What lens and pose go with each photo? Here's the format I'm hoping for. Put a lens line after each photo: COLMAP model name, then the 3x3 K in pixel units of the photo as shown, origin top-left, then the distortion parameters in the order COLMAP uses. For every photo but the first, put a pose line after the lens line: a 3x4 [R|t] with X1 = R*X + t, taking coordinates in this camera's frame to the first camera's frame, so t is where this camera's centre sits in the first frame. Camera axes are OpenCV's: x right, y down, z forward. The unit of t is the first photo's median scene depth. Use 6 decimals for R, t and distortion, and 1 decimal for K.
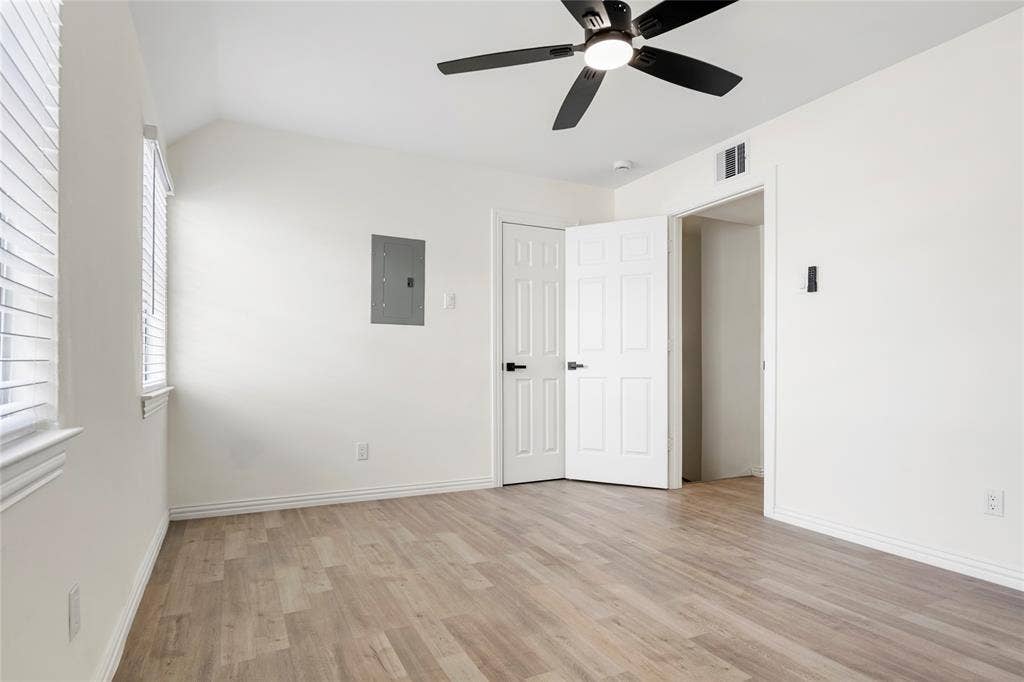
lens RADIAL K [[556.2, 0, 508.1], [0, 556.2, 360.1], [0, 0, 1]] dist [-0.000698, -0.001165]
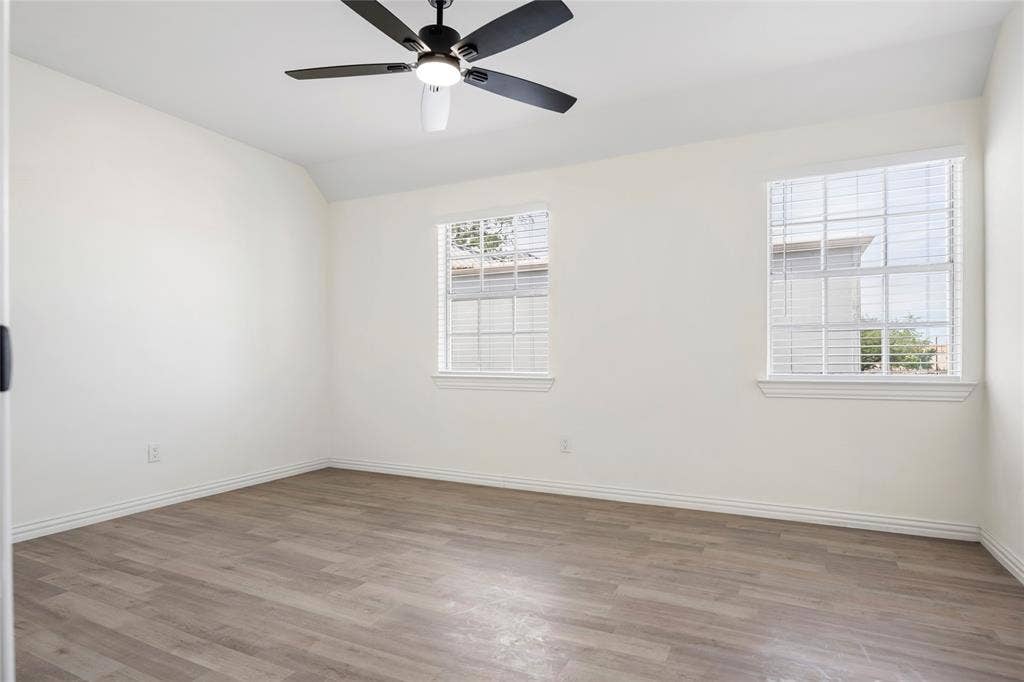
lens RADIAL K [[556.2, 0, 508.1], [0, 556.2, 360.1], [0, 0, 1]] dist [-0.000698, -0.001165]
pose [[-0.800017, 0.002377, -0.599972, 0.679589], [0.006706, 0.999965, -0.004980, 0.020942], [0.599939, -0.008007, -0.800005, 1.825069]]
